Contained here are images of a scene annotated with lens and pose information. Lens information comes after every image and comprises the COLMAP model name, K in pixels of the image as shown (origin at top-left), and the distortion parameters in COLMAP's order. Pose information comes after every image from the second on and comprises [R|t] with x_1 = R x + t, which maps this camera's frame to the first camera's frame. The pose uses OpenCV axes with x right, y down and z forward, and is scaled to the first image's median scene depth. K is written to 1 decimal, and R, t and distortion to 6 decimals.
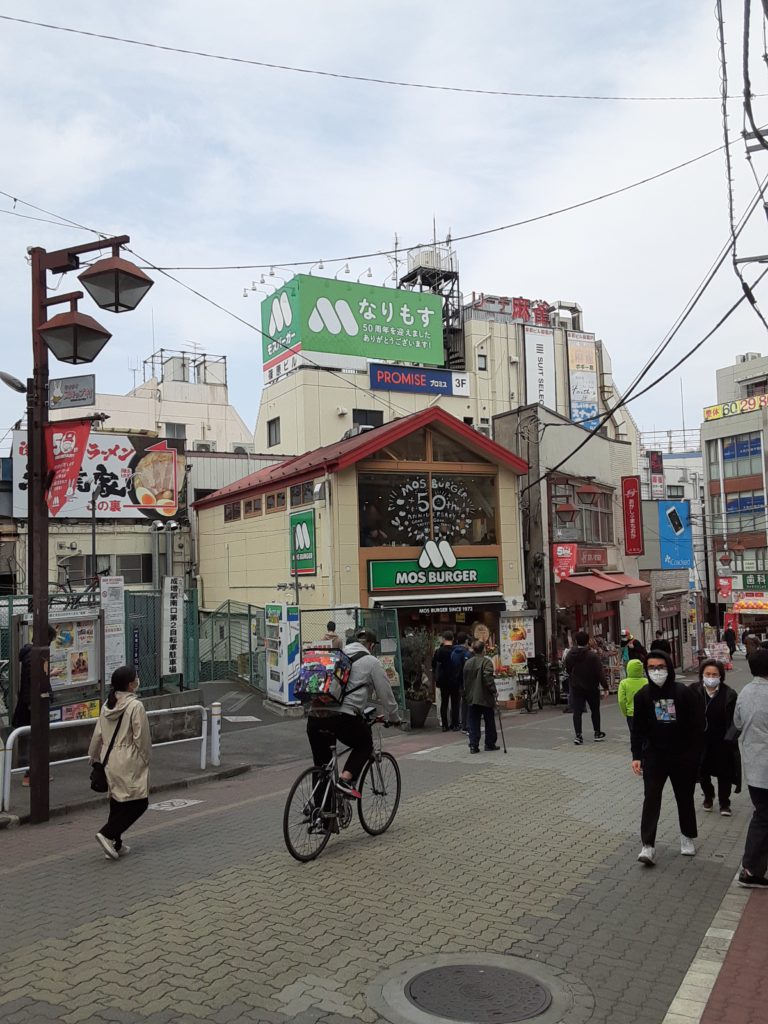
lens RADIAL K [[862.2, 0, 386.4], [0, 862.2, 515.8], [0, 0, 1]] dist [0.037873, -0.012100]
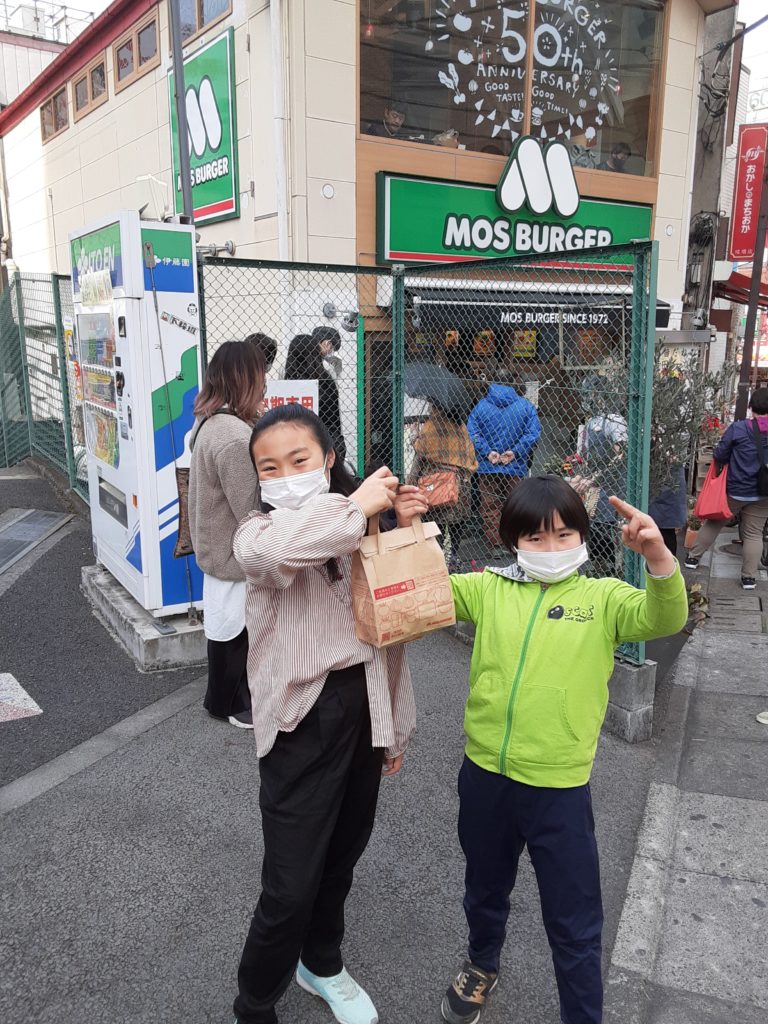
lens RADIAL K [[862.2, 0, 378.3], [0, 862.2, 515.7], [0, 0, 1]] dist [0.037873, -0.012100]
pose [[0.994238, 0.013166, 0.106383, -0.058148], [-0.042784, 0.958693, 0.281207, 0.085276], [-0.098286, -0.284138, 0.953732, 0.573923]]
